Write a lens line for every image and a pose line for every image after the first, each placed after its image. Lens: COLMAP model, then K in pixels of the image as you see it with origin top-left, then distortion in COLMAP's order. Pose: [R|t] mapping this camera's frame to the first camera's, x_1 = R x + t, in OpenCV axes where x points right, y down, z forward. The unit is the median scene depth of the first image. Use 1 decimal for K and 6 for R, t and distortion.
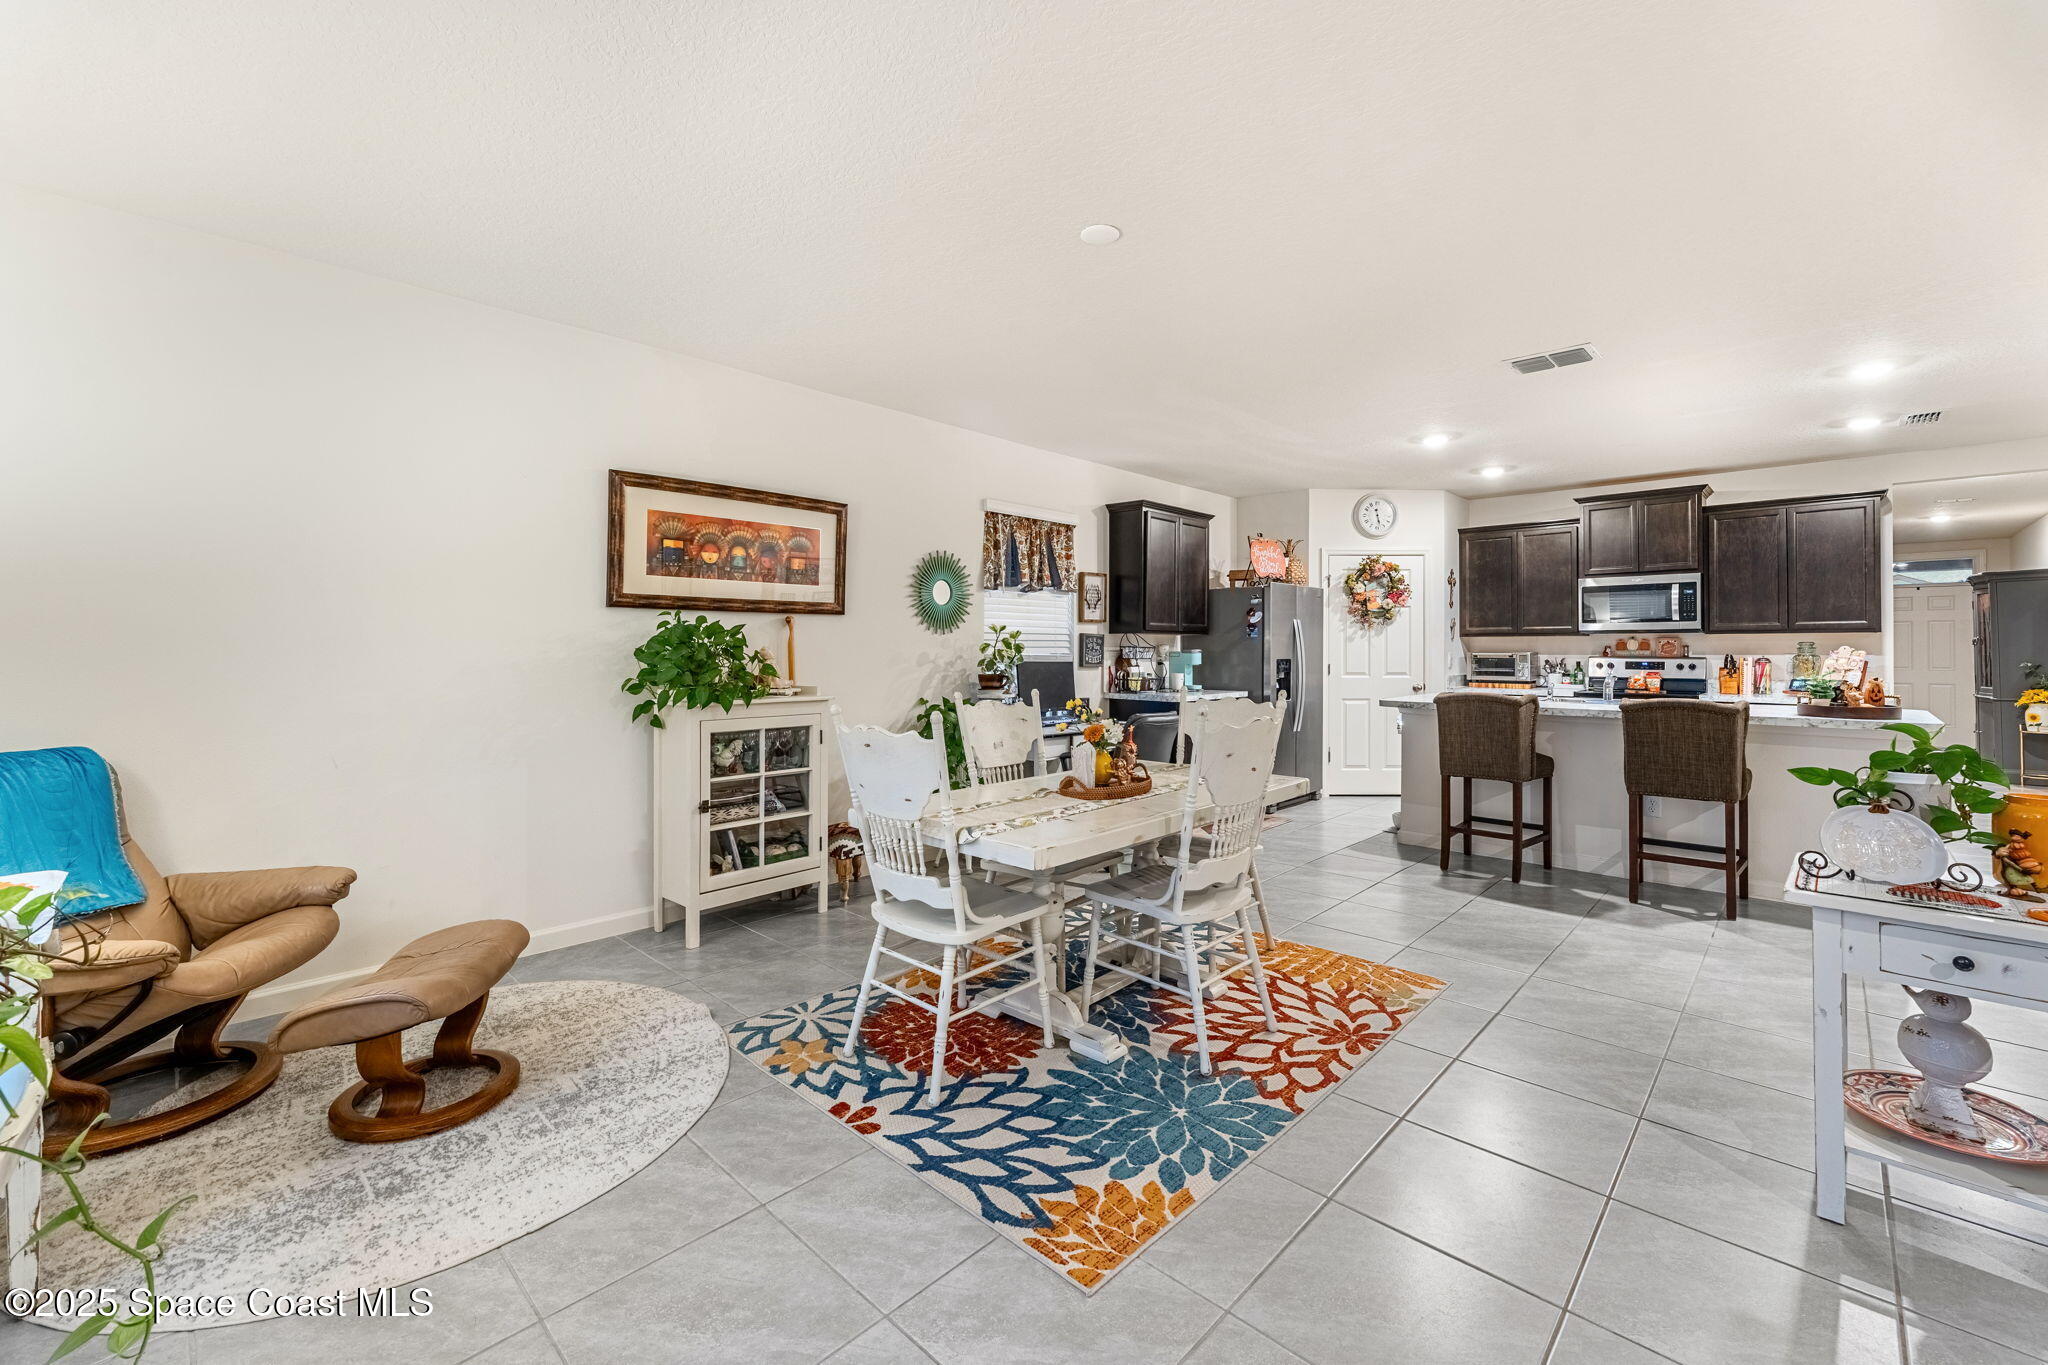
lens RADIAL K [[825.9, 0, 1026.9], [0, 825.9, 653.3], [0, 0, 1]] dist [0.007413, -0.000643]
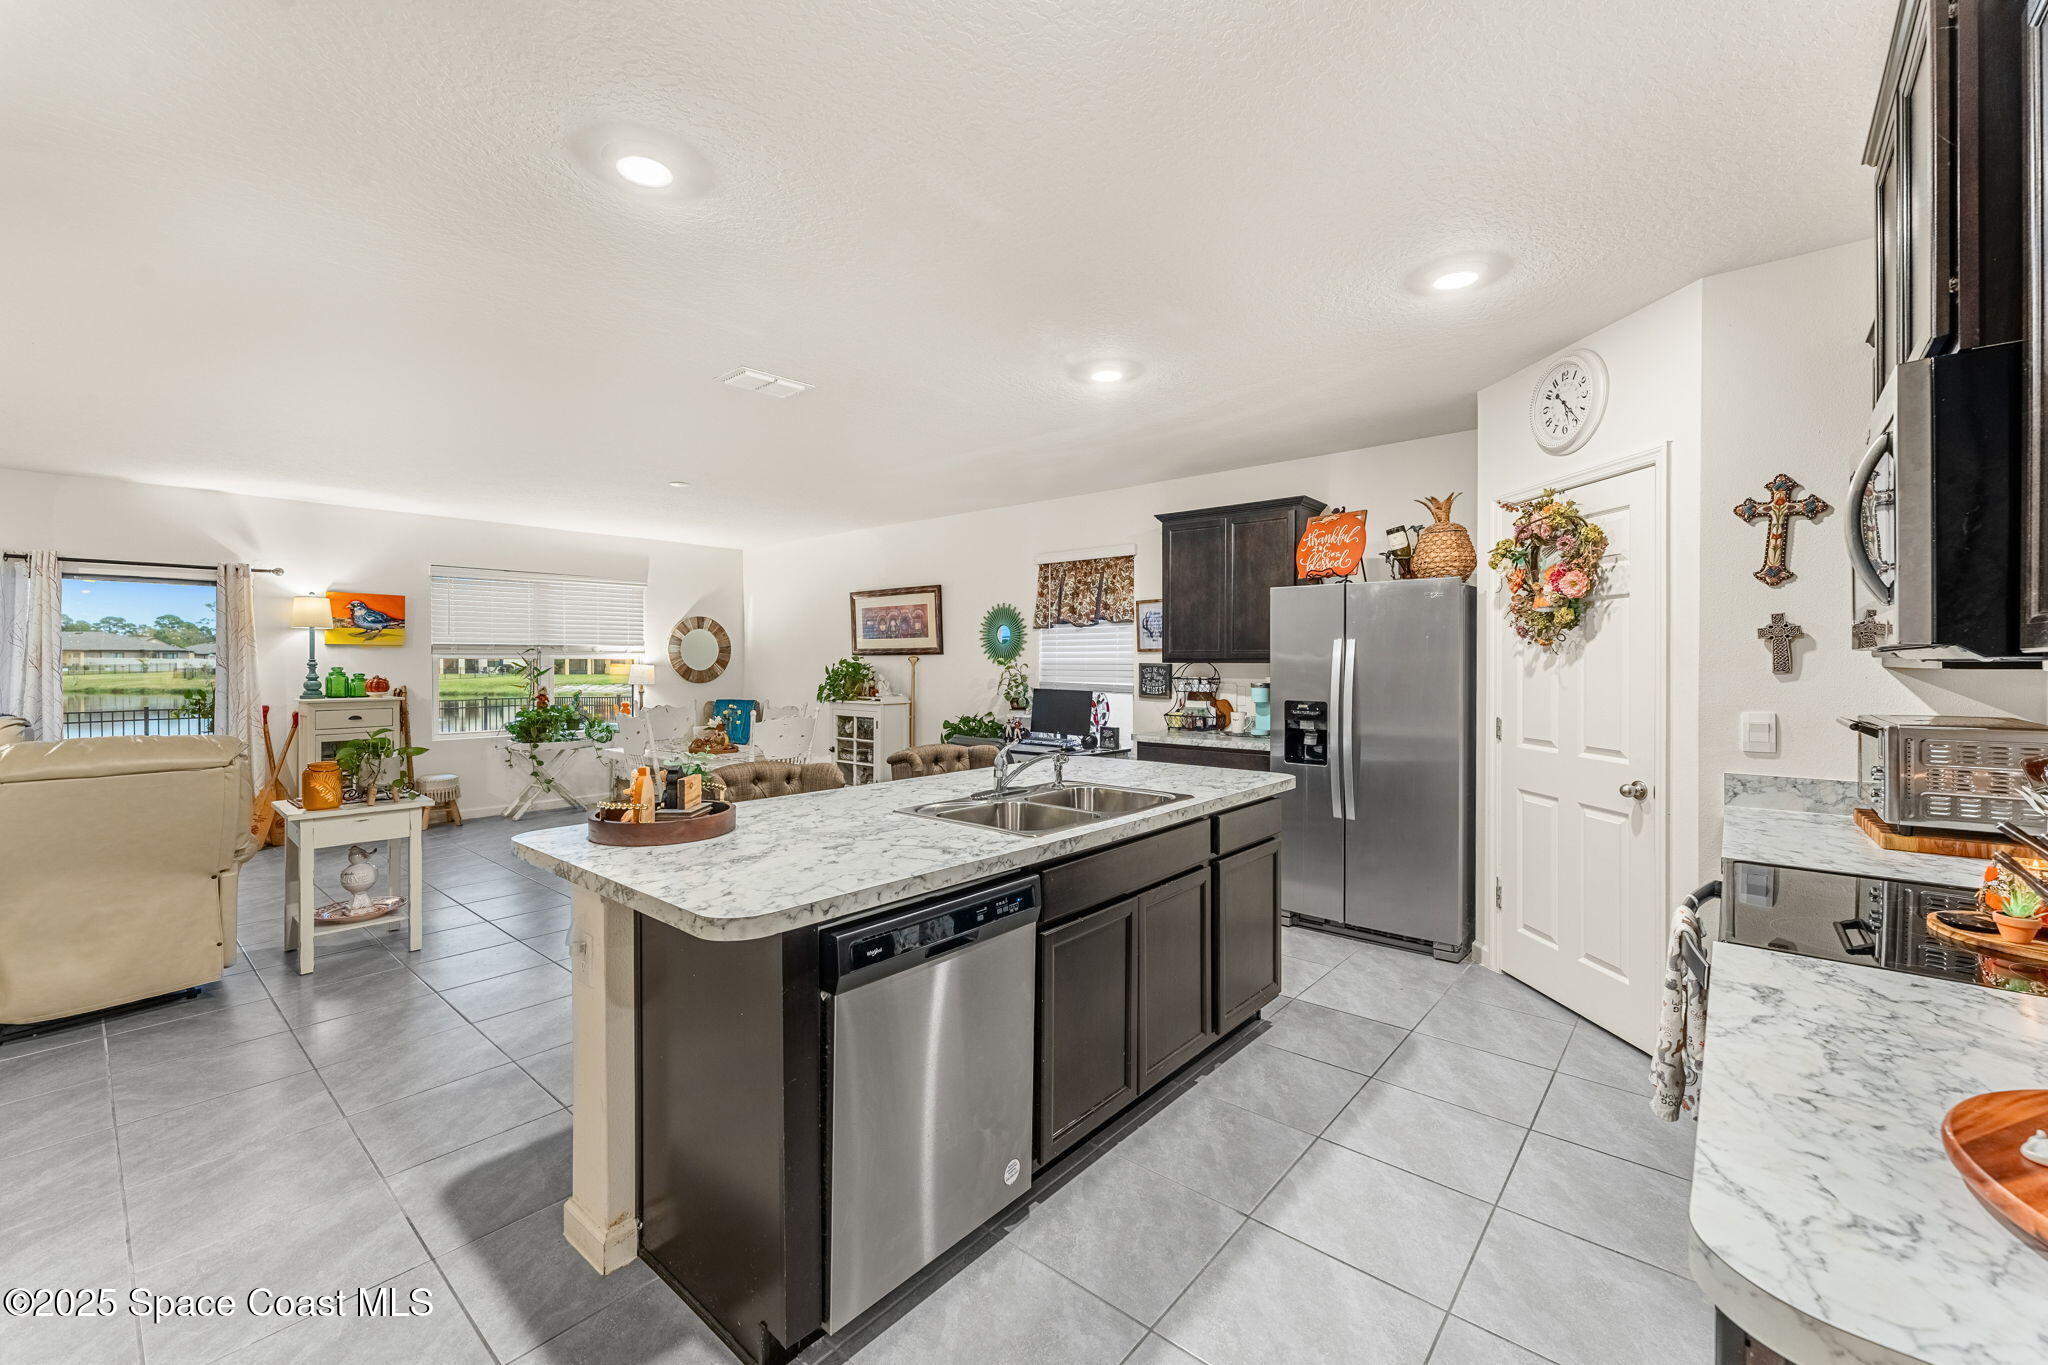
lens RADIAL K [[825.9, 0, 1019.3], [0, 825.9, 662.7], [0, 0, 1]] dist [0.007413, -0.000643]
pose [[0.052572, 0.000538, -0.998617, 1.158108], [-0.007208, 0.999974, 0.000159, -0.026802], [0.998591, 0.007189, 0.052575, 0.898424]]
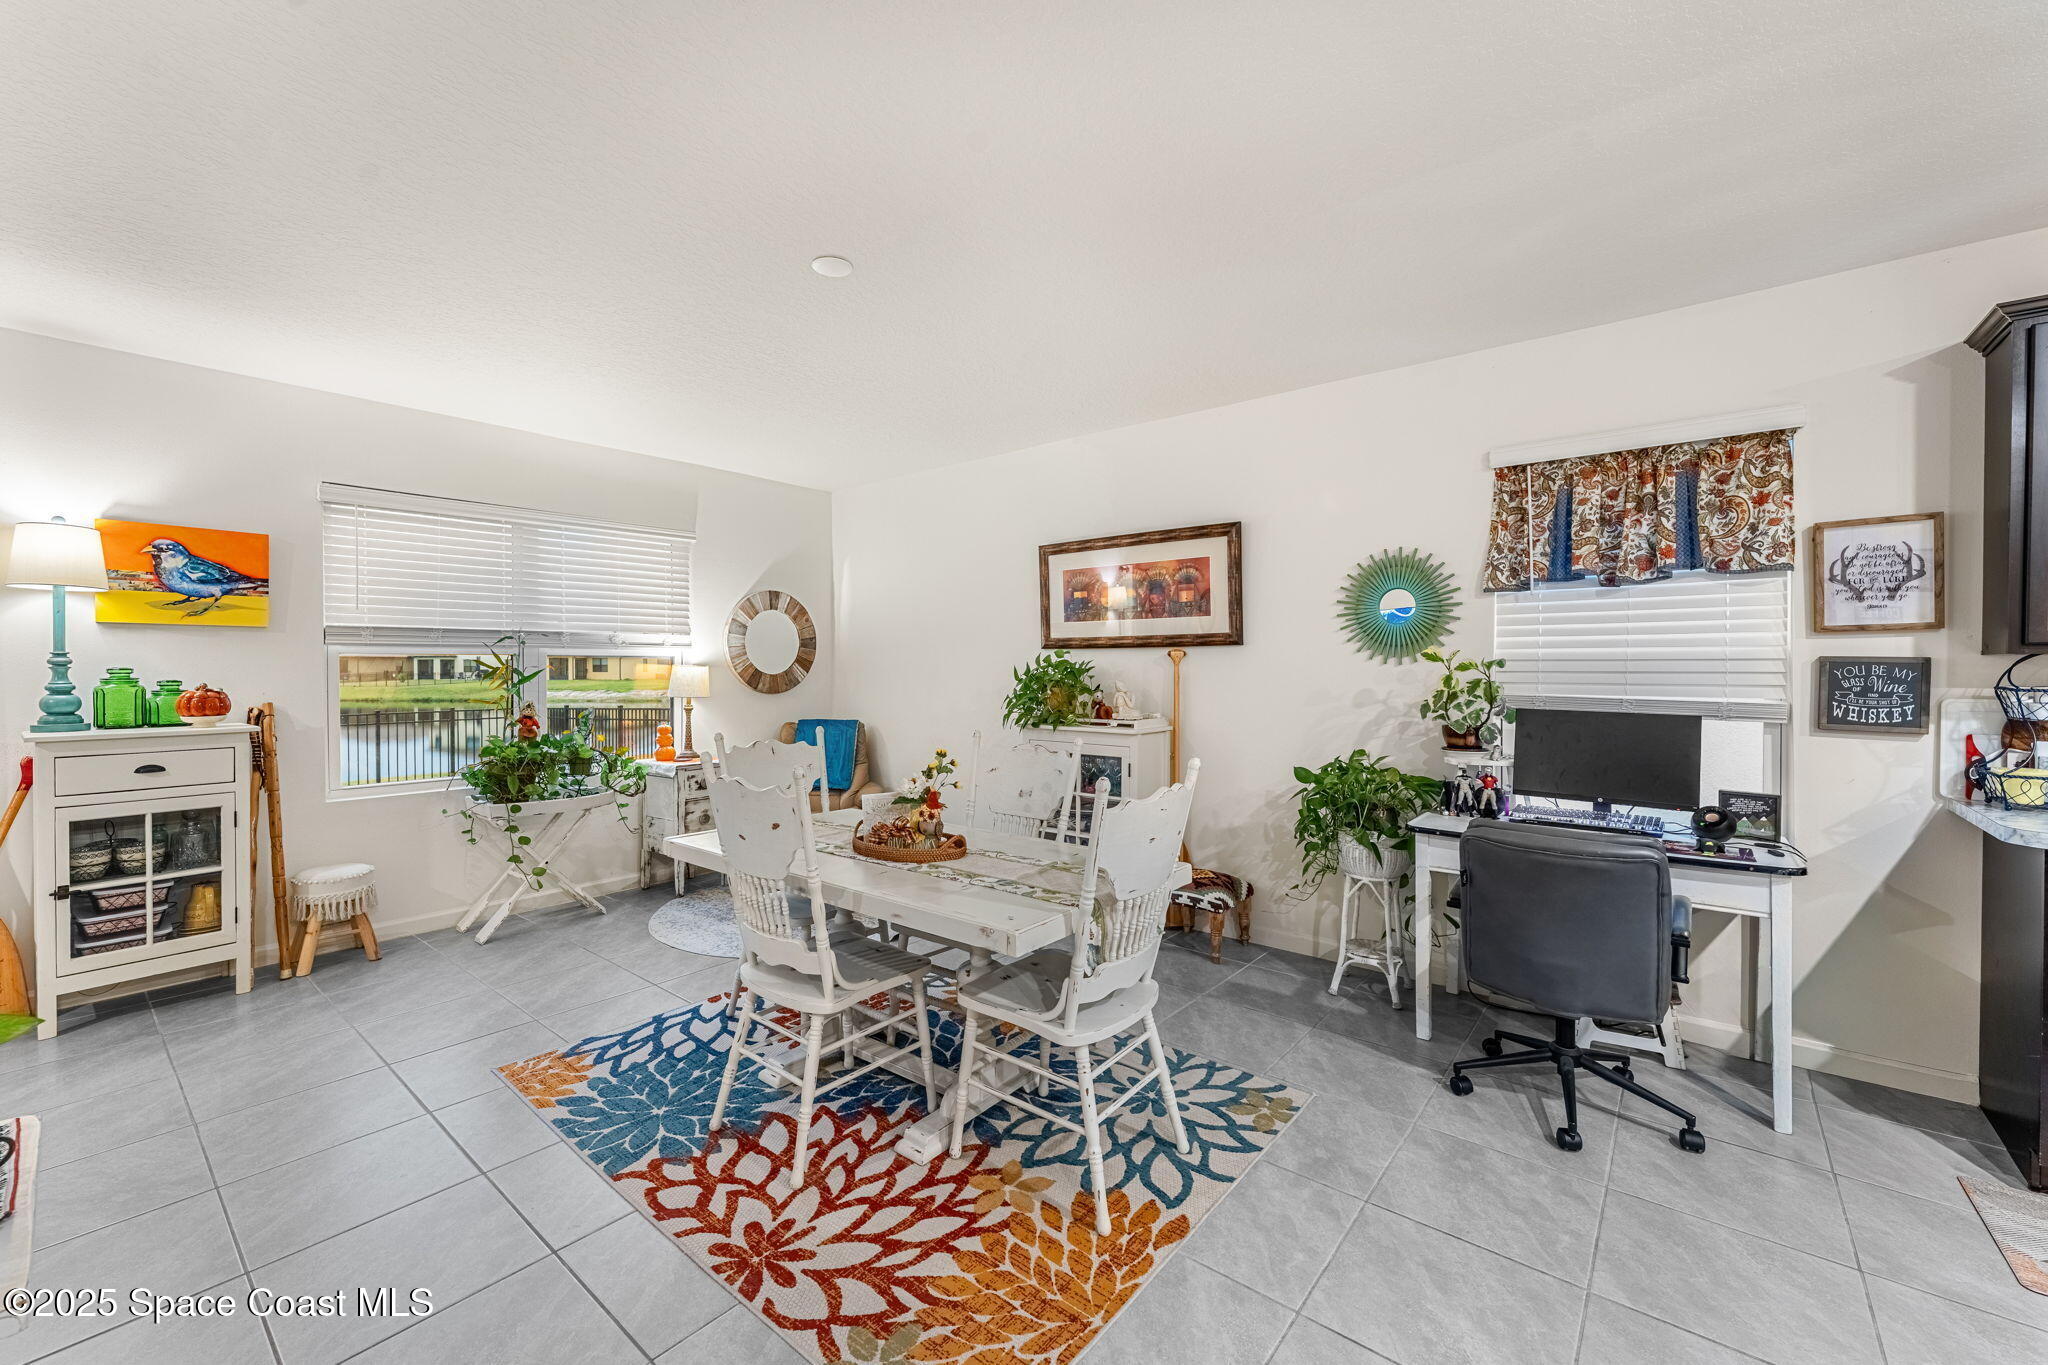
lens RADIAL K [[825.9, 0, 1012.9], [0, 825.9, 669.8], [0, 0, 1]] dist [0.007413, -0.000643]
pose [[0.067032, 0.003184, -0.997746, 0.552786], [-0.006405, 0.999976, 0.002761, -0.017323], [0.997730, 0.006205, 0.067051, 0.583843]]
